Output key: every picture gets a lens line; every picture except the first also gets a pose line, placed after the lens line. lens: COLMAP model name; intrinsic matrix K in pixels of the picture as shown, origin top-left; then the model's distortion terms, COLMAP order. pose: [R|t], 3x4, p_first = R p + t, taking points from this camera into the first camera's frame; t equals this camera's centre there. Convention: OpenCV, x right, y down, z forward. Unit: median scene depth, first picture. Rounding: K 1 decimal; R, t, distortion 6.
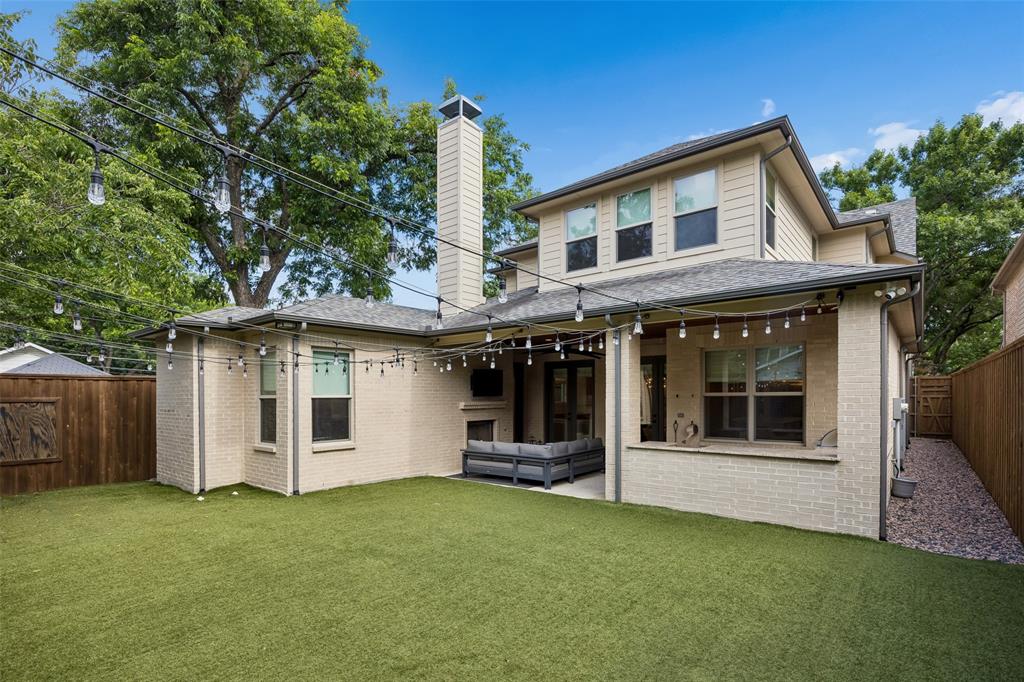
lens RADIAL K [[489.7, 0, 512.1], [0, 489.7, 398.3], [0, 0, 1]] dist [-0.000098, 0.000005]
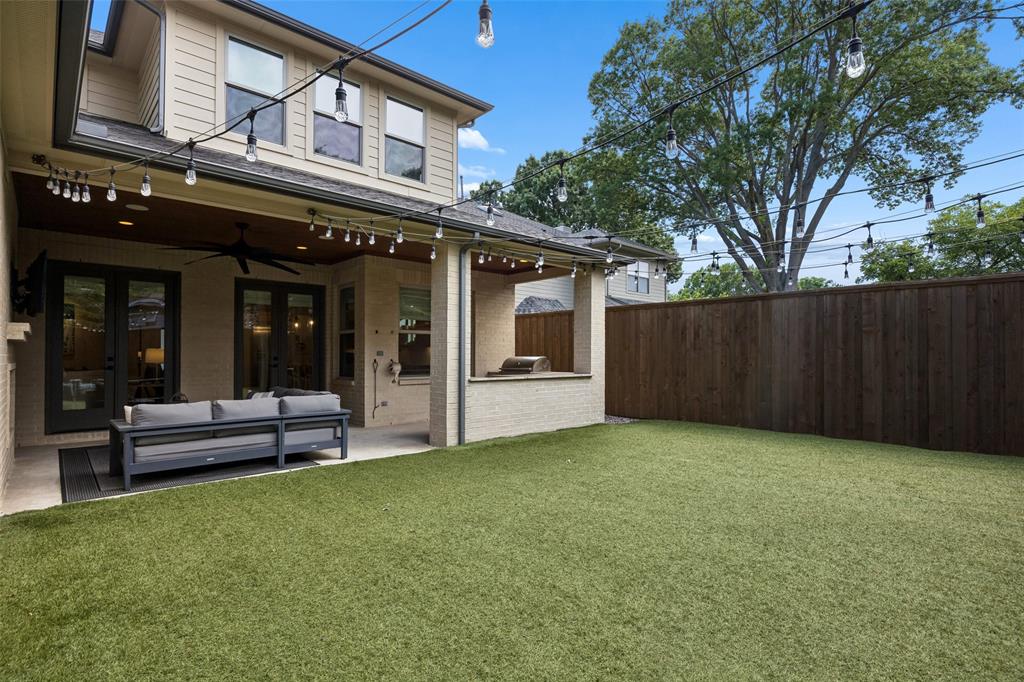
lens RADIAL K [[512.3, 0, 513.4], [0, 512.3, 336.0], [0, 0, 1]] dist [-0.001703, -0.000171]
pose [[0.128773, 0.046094, 0.990602, -0.705310], [0.003337, 0.998893, -0.046913, 0.060204], [-0.991668, 0.009347, 0.128477, 0.793324]]
